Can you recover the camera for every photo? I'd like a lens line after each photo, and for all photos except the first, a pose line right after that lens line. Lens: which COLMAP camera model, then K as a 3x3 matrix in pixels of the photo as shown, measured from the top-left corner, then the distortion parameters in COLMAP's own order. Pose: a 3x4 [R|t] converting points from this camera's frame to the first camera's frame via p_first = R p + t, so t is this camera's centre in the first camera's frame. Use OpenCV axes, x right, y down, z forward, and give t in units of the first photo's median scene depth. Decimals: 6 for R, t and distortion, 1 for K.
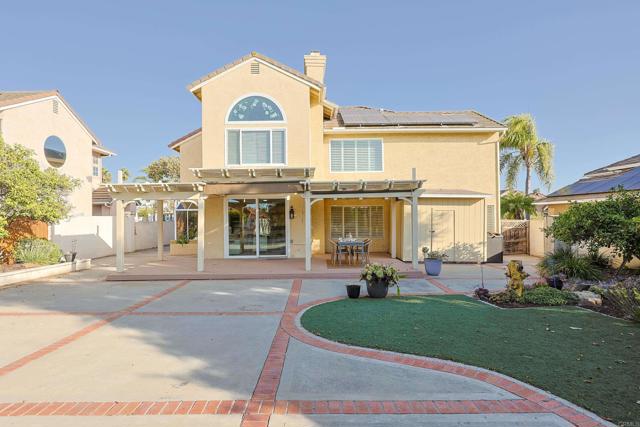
lens RADIAL K [[369.4, 0, 311.3], [0, 369.4, 214.9], [0, 0, 1]] dist [0.006006, -0.001946]
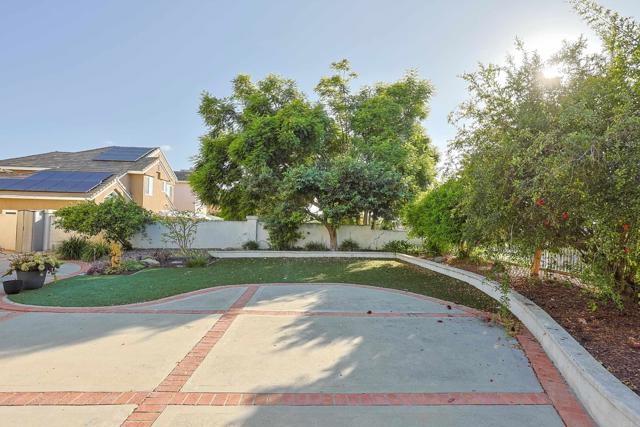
lens RADIAL K [[369.4, 0, 319.7], [0, 369.4, 216.2], [0, 0, 1]] dist [0.006006, -0.001946]
pose [[-0.024722, 0.018902, 0.999516, -0.472701], [-0.034305, 0.999216, -0.019745, 0.011771], [-0.999106, -0.034777, -0.024054, 0.143776]]
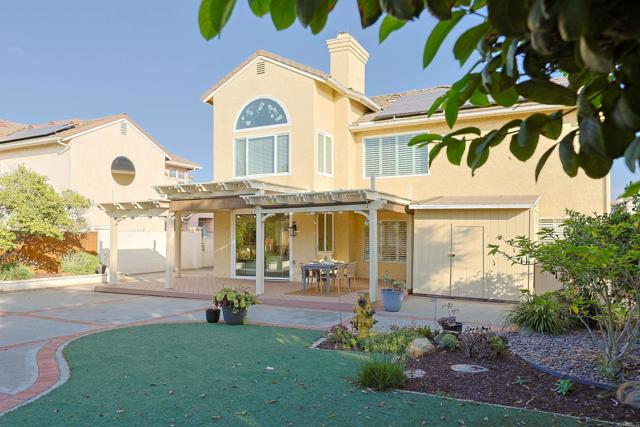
lens RADIAL K [[483.4, 0, 312.8], [0, 483.4, 226.8], [0, 0, 1]] dist [0.008219, -0.001335]
pose [[0.886959, 0.000850, -0.461848, 0.505673], [-0.002761, 0.999990, -0.003462, -0.007187], [0.461841, 0.004346, 0.886952, 0.018761]]
